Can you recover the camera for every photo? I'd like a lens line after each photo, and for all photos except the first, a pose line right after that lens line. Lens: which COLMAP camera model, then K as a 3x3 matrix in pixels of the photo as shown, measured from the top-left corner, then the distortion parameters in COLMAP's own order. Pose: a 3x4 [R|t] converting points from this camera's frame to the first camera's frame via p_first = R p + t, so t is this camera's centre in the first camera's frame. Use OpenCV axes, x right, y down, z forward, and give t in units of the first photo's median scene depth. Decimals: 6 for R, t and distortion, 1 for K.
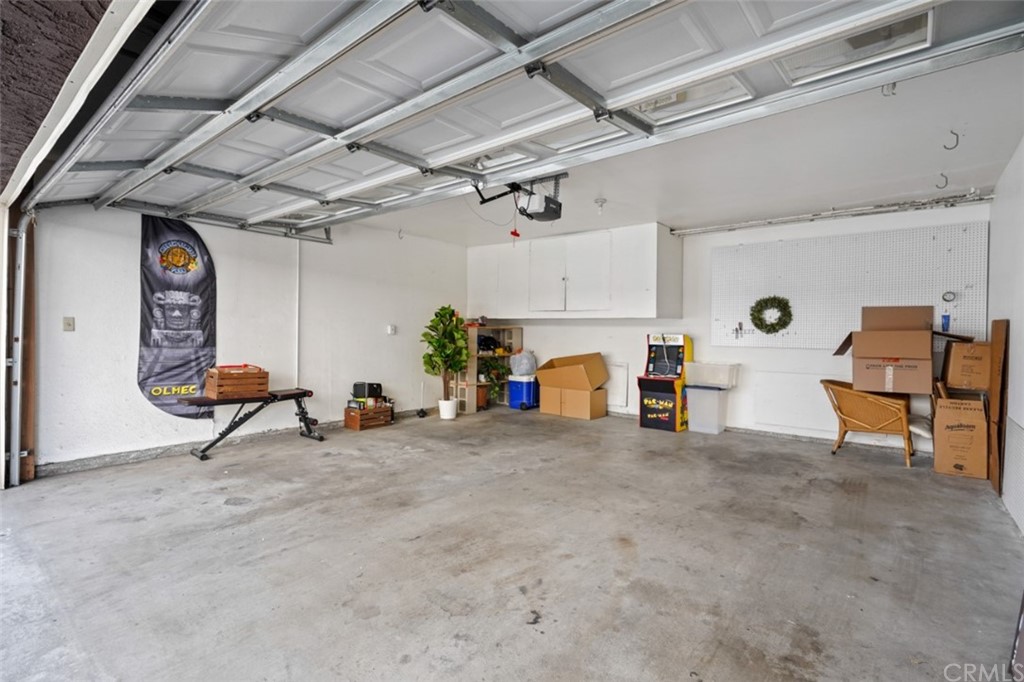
lens RADIAL K [[485.5, 0, 513.3], [0, 485.5, 333.4], [0, 0, 1]] dist [0.001119, -0.000511]
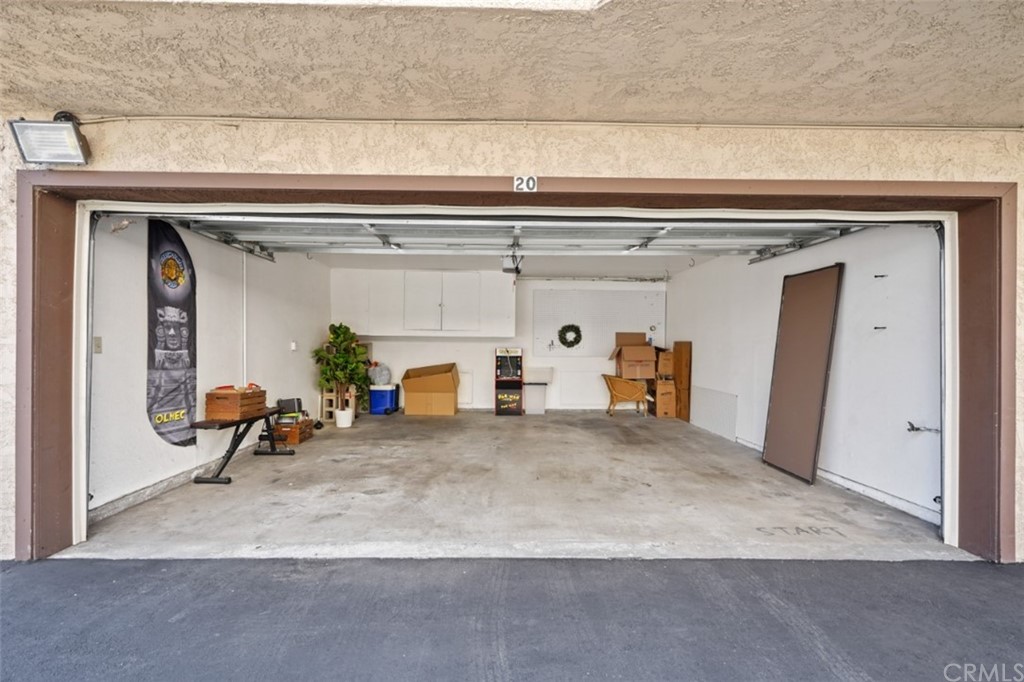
lens RADIAL K [[485.5, 0, 513.5], [0, 485.5, 345.1], [0, 0, 1]] dist [0.001119, -0.000511]
pose [[0.755924, -0.004381, 0.654644, -0.785975], [0.001843, 0.999988, 0.004564, -0.018766], [-0.654657, -0.002244, 0.755923, -0.102010]]
